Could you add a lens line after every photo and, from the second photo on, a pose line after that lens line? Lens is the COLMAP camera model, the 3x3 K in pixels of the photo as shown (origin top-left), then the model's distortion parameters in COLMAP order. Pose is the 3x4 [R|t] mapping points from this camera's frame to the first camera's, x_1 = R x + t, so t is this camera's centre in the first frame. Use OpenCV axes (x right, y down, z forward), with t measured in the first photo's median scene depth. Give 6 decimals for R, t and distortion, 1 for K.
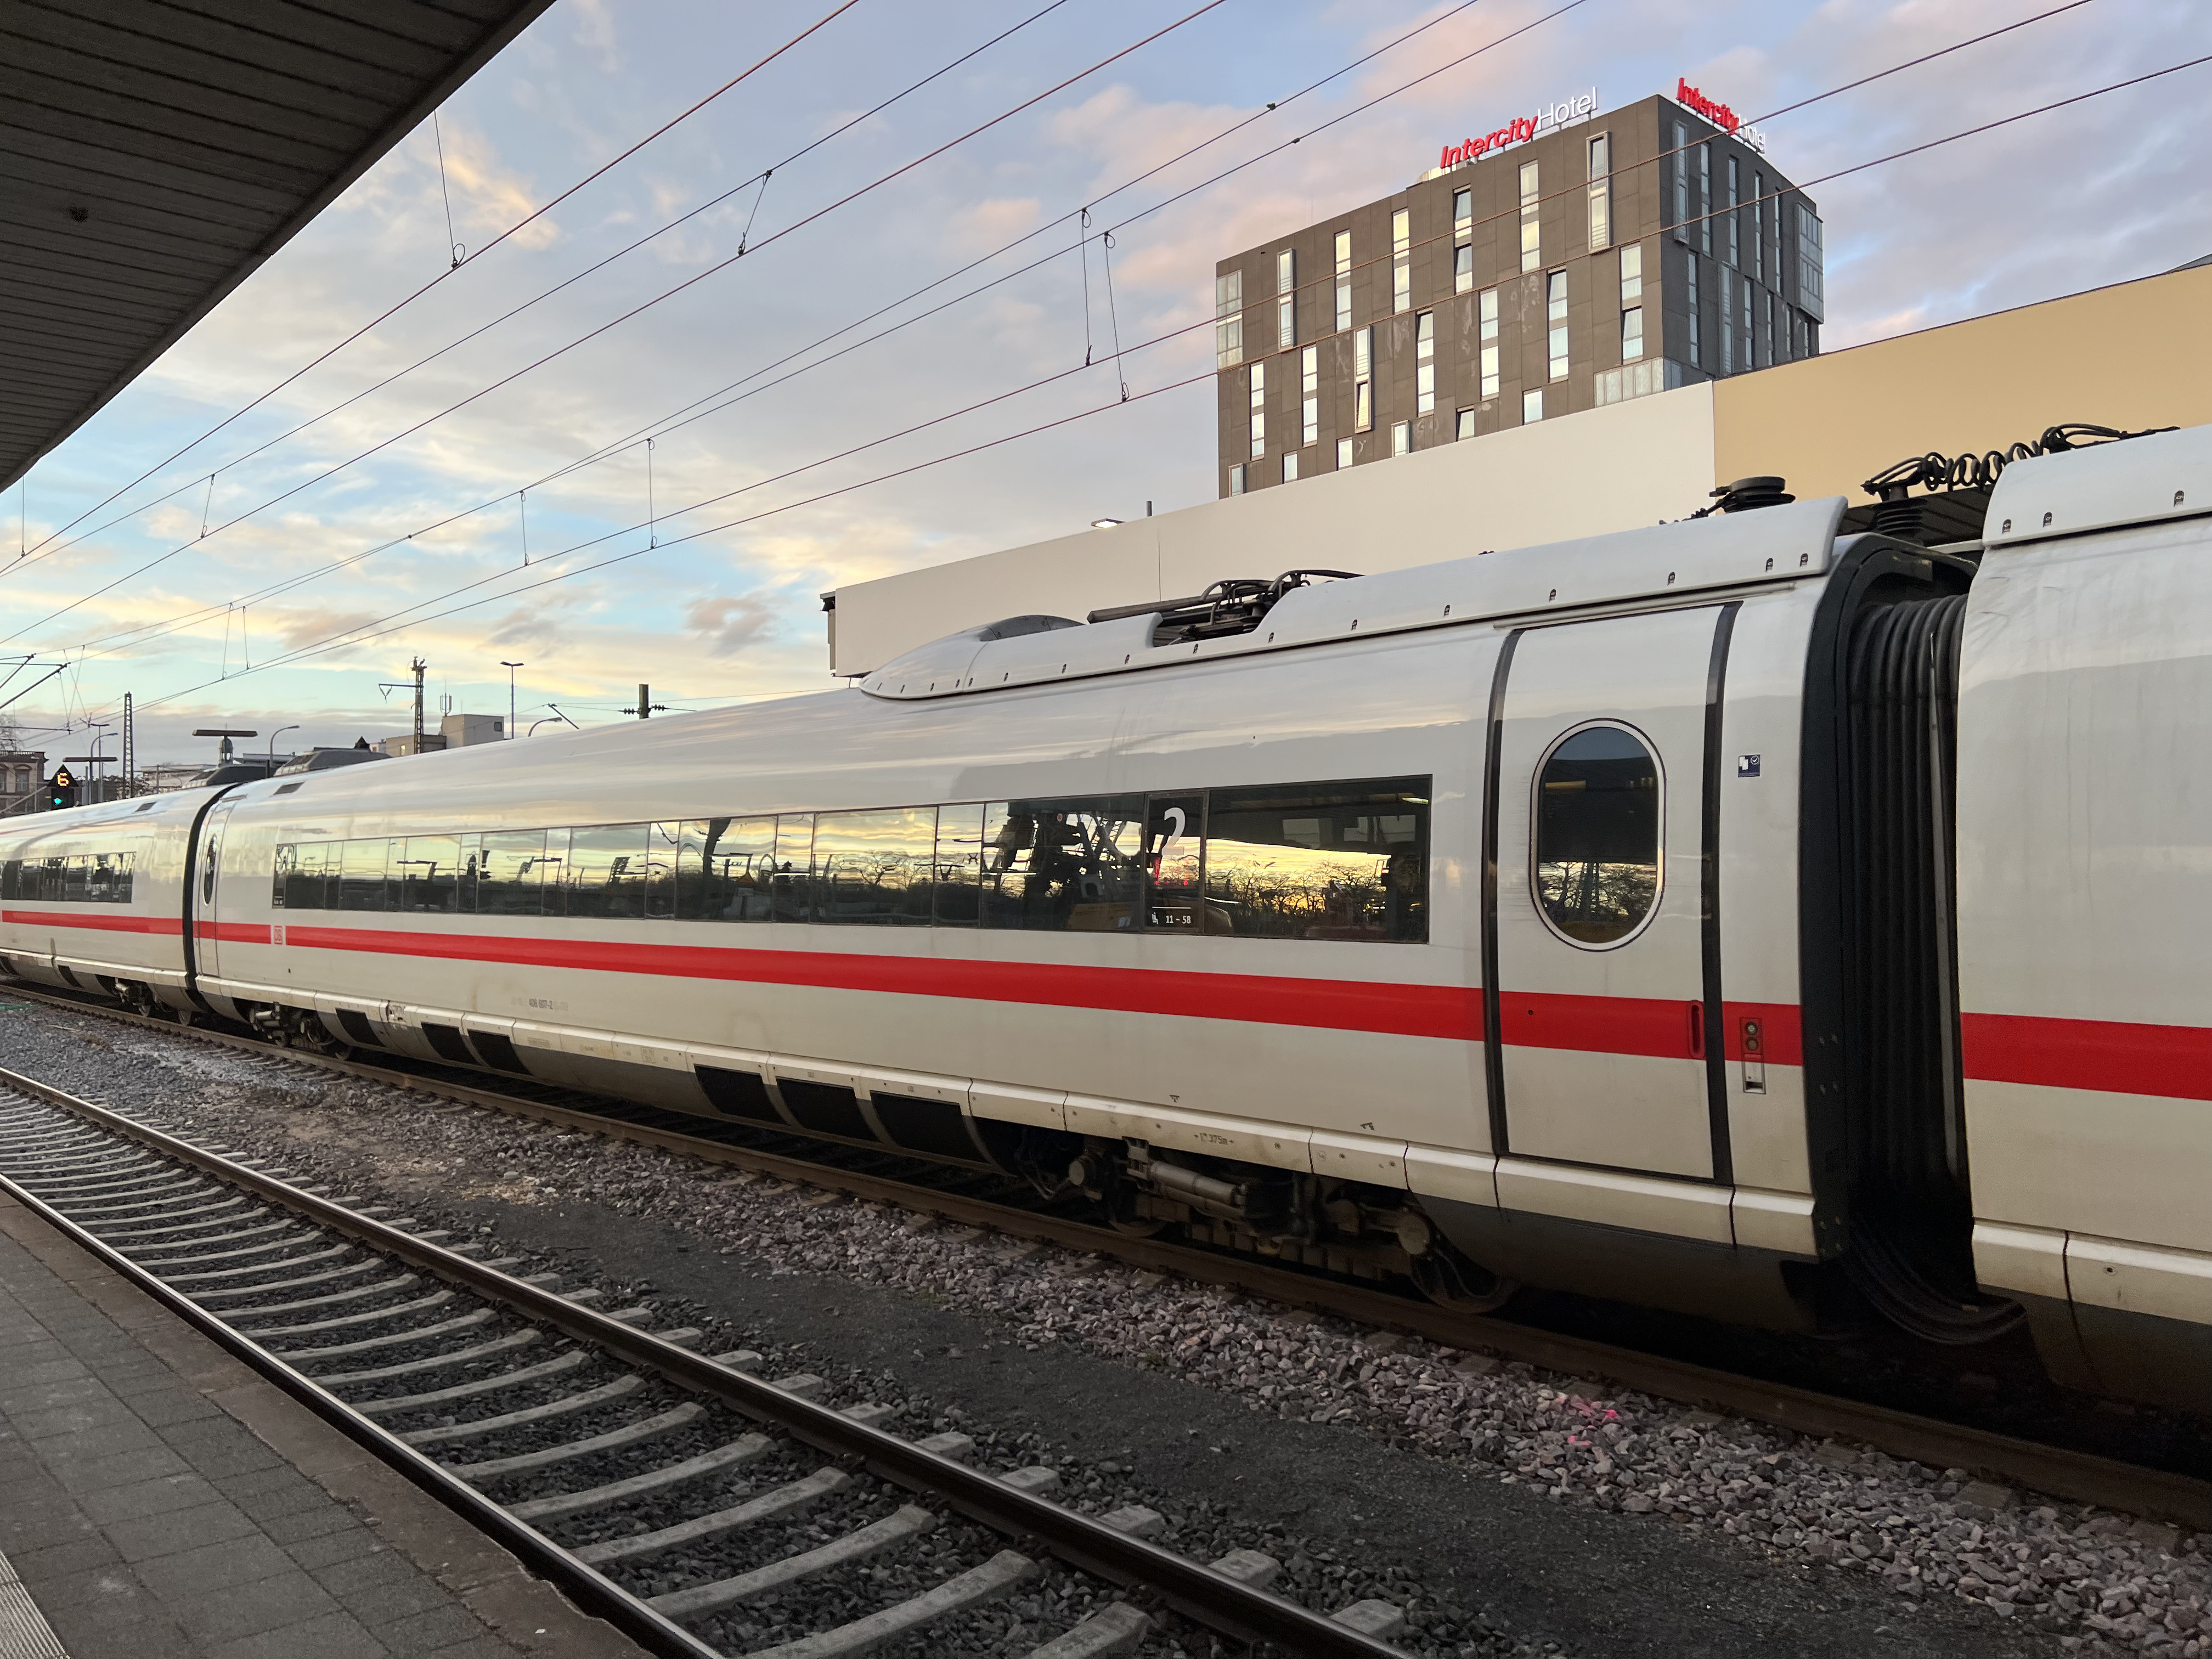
lens RADIAL K [[1658.6, 0, 1111.0], [0, 1658.6, 767.2], [0, 0, 1]] dist [0.027951, -0.033948]
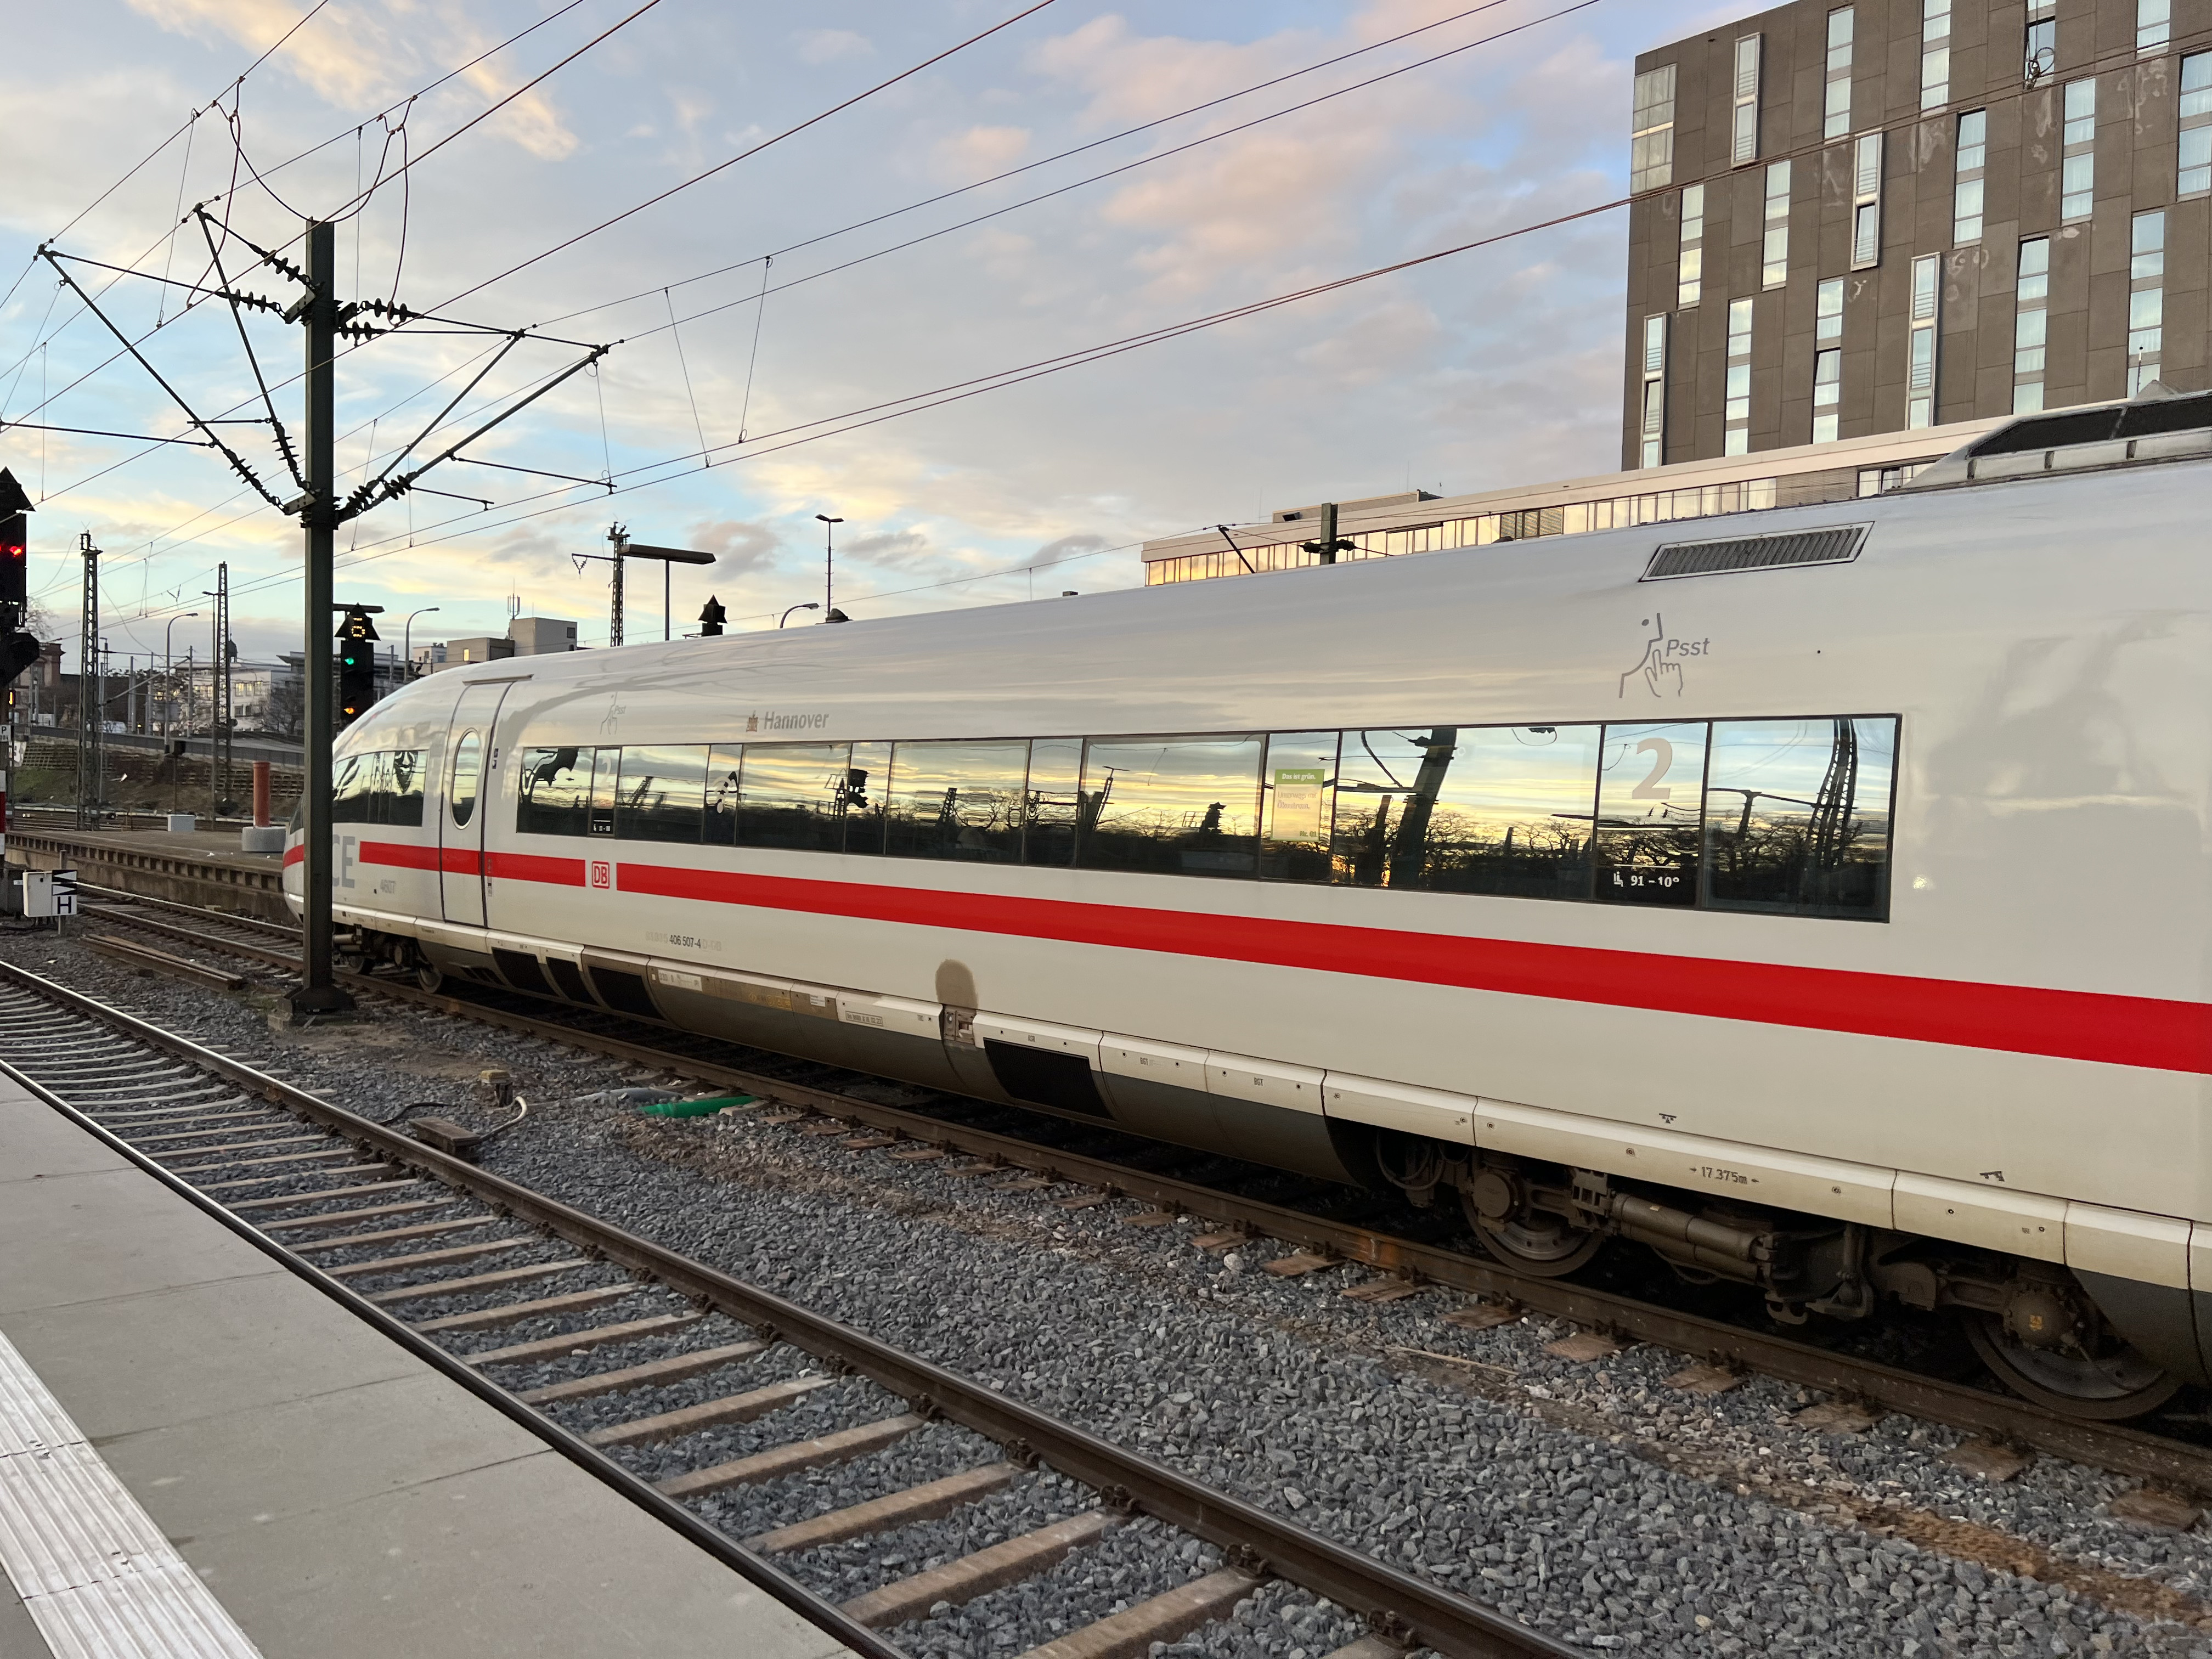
lens RADIAL K [[1658.6, 0, 1129.1], [0, 1658.6, 836.6], [0, 0, 1]] dist [0.027951, -0.033948]
pose [[0.999291, 0.036503, 0.009231, -0.188532], [-0.037117, 0.996215, 0.078604, 0.014006], [-0.006327, -0.078891, 0.996863, 0.201434]]
